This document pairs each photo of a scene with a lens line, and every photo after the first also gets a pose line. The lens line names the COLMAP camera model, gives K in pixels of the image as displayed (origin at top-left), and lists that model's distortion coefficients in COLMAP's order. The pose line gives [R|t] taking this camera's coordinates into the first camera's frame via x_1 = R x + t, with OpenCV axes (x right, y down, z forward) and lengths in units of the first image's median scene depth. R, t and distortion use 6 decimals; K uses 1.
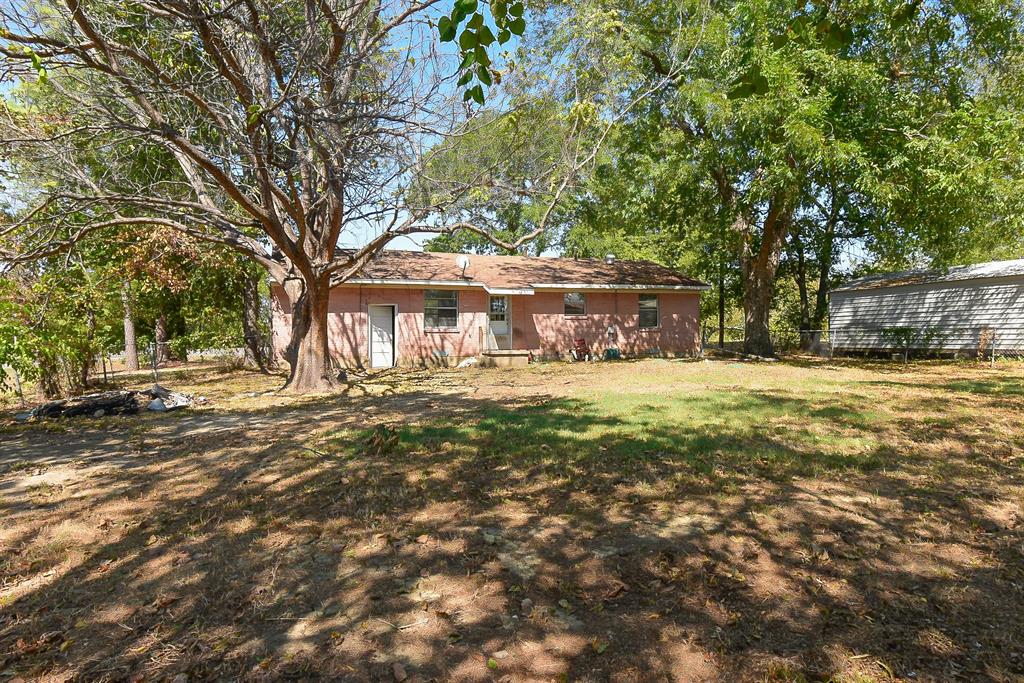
lens RADIAL K [[602.1, 0, 516.8], [0, 602.1, 344.8], [0, 0, 1]] dist [0.004843, 0.000627]
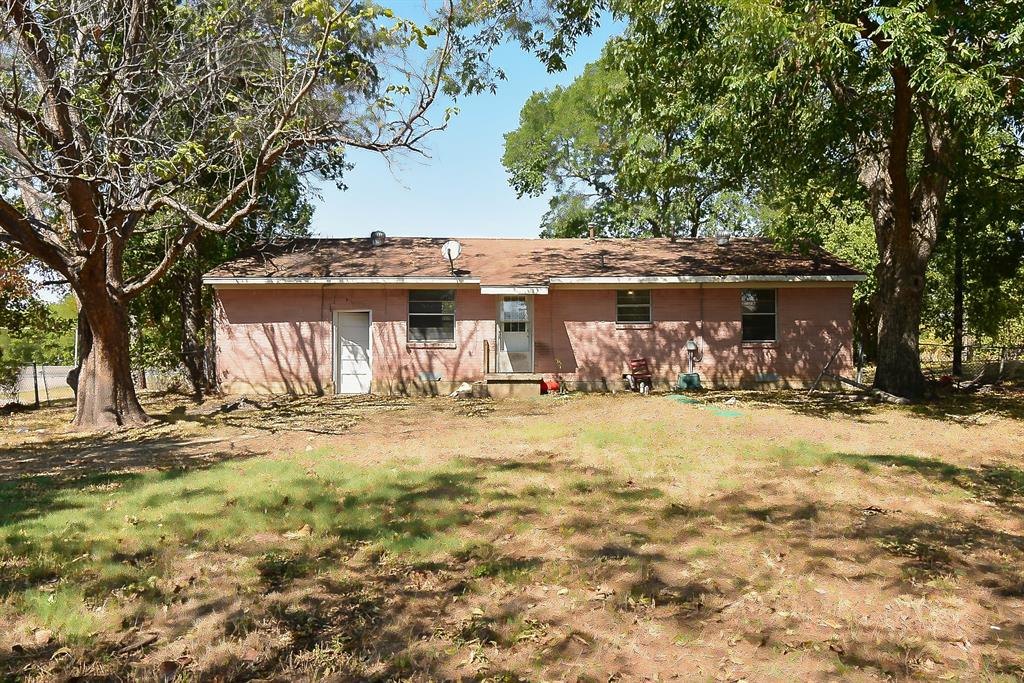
lens RADIAL K [[778.9, 0, 510.3], [0, 778.9, 336.4], [0, 0, 1]] dist [-0.000946, 0.004343]
pose [[0.940349, 0.001402, -0.340209, 0.287448], [-0.010395, 0.999643, -0.024613, -0.012364], [0.340053, 0.026682, 0.940028, 0.149321]]
